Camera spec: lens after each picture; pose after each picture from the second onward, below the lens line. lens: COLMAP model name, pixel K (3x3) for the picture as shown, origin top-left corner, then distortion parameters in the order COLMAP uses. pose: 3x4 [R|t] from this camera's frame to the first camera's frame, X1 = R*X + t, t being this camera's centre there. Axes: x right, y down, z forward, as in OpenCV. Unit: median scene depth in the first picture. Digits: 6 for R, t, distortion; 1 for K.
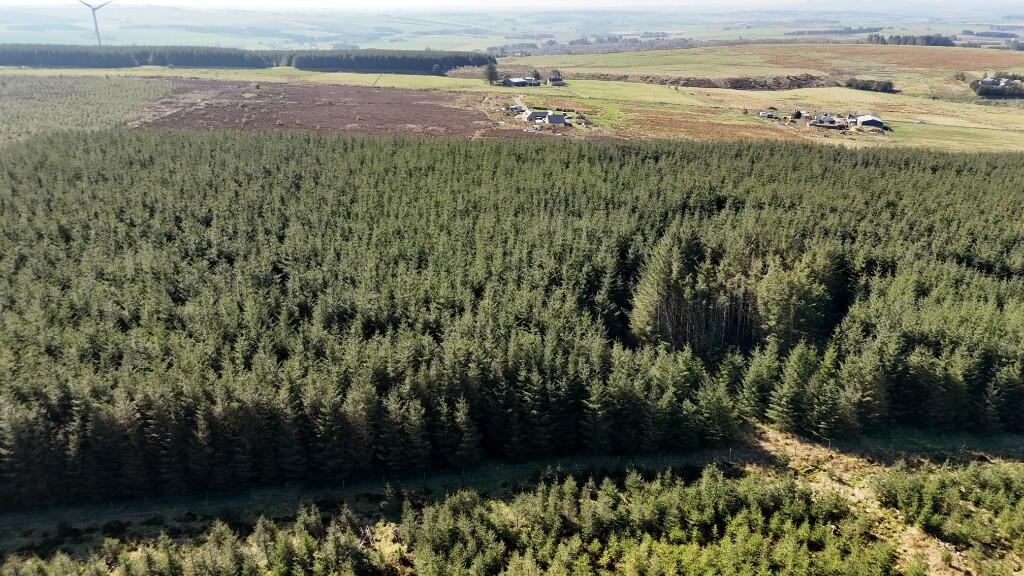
lens RADIAL K [[747.3, 0, 512.2], [0, 747.3, 284.8], [0, 0, 1]] dist [0.071153, -0.059110]
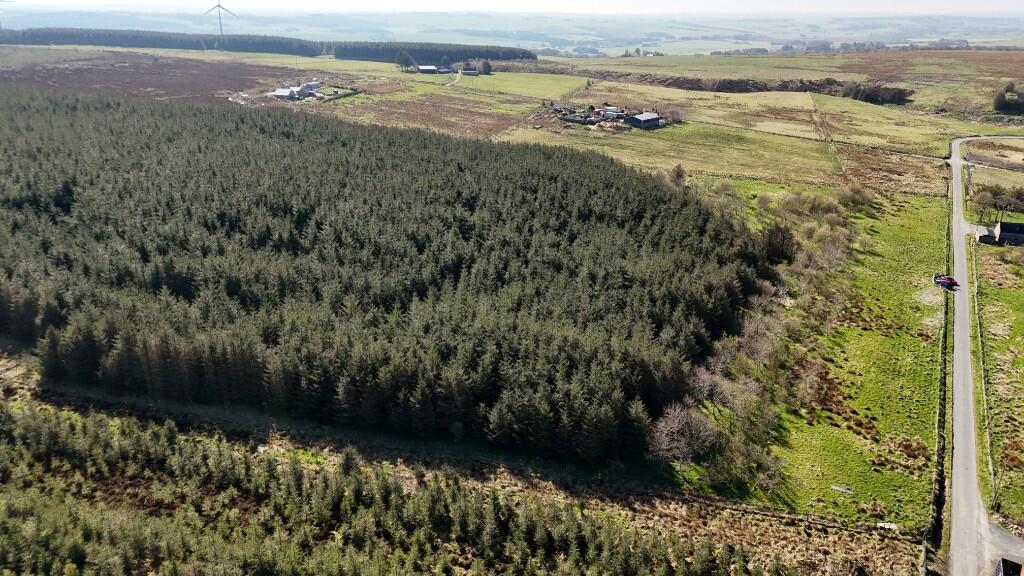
lens RADIAL K [[747.3, 0, 509.9], [0, 747.3, 281.5], [0, 0, 1]] dist [0.071153, -0.059110]
pose [[0.915993, 0.138217, -0.376633, 0.419548], [-0.143130, 0.989589, 0.015062, -0.003995], [0.374794, 0.040111, 0.926240, 0.050994]]
